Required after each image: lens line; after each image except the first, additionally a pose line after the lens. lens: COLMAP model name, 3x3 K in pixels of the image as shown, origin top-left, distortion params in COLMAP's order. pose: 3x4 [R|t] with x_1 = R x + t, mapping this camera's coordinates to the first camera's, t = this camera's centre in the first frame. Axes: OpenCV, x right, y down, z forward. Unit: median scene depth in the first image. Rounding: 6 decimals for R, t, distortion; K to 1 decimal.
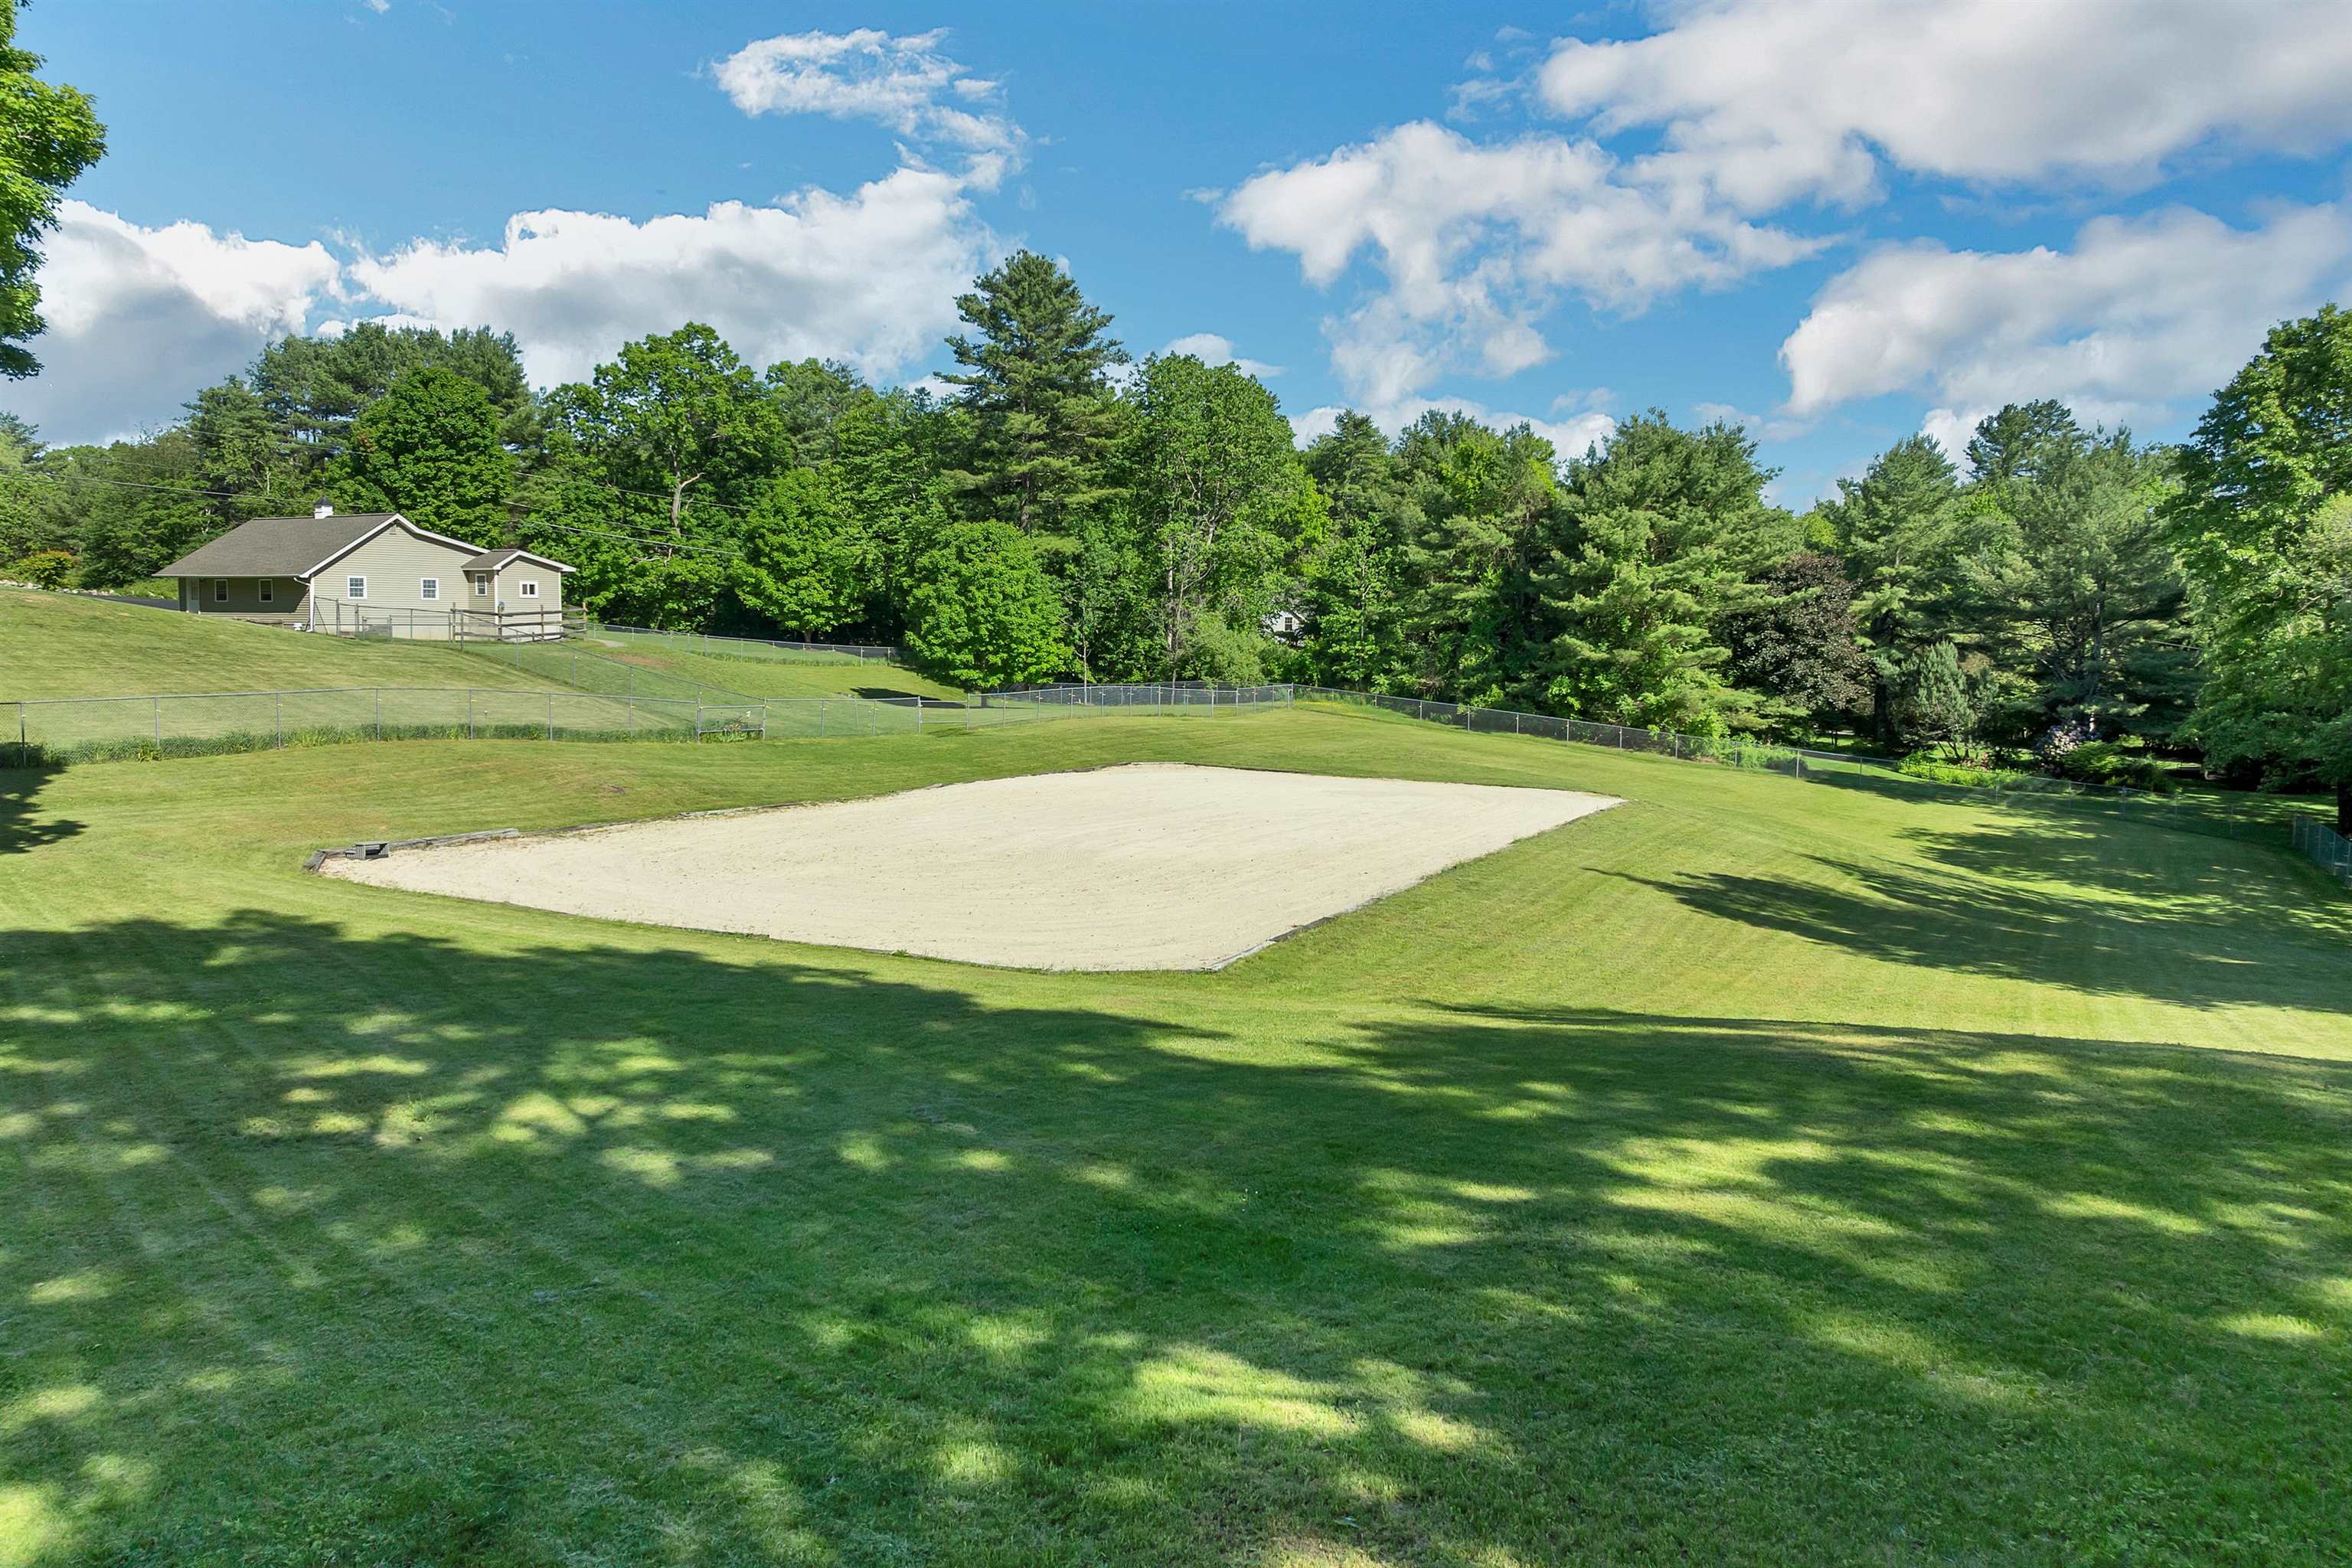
lens RADIAL K [[1678.7, 0, 1183.0], [0, 1678.7, 794.5], [0, 0, 1]] dist [-0.033461, -0.001703]
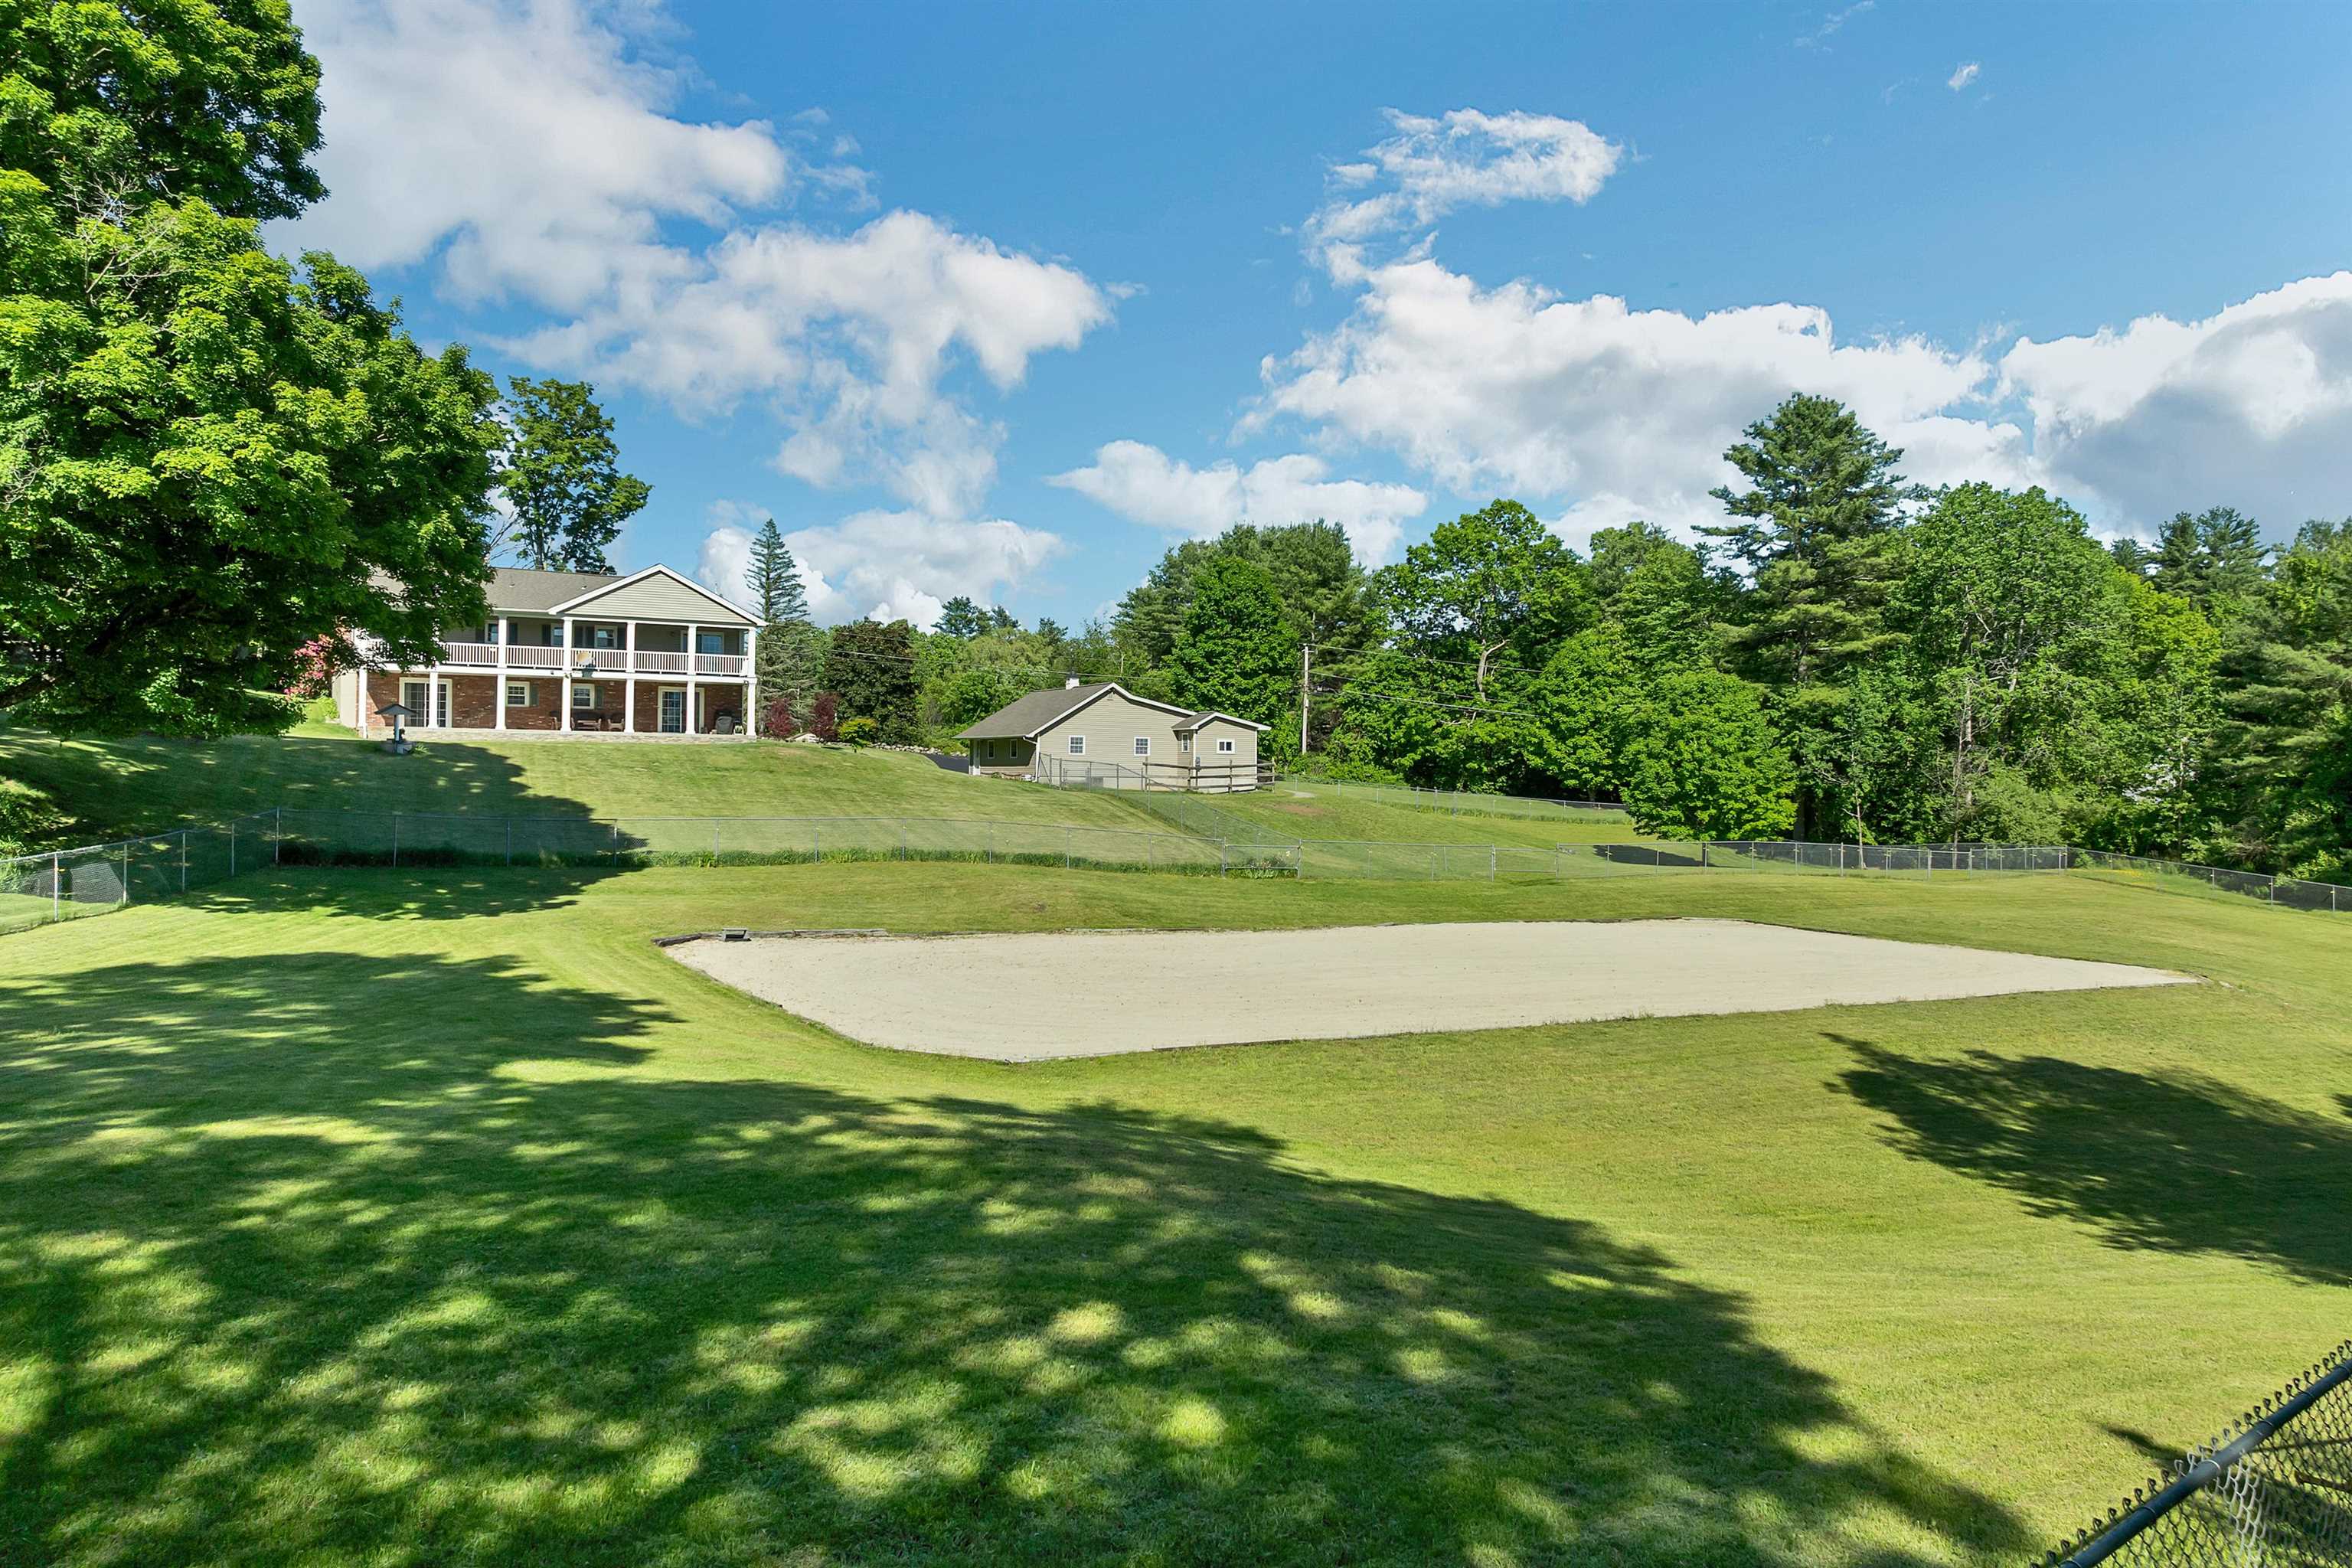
lens RADIAL K [[1678.7, 0, 1183.0], [0, 1678.7, 794.5], [0, 0, 1]] dist [-0.033461, -0.001703]
pose [[0.826817, -0.000309, -0.562471, 0.151764], [-0.057236, 0.994763, -0.084682, 0.004577], [0.559551, 0.102210, 0.822469, 0.041119]]
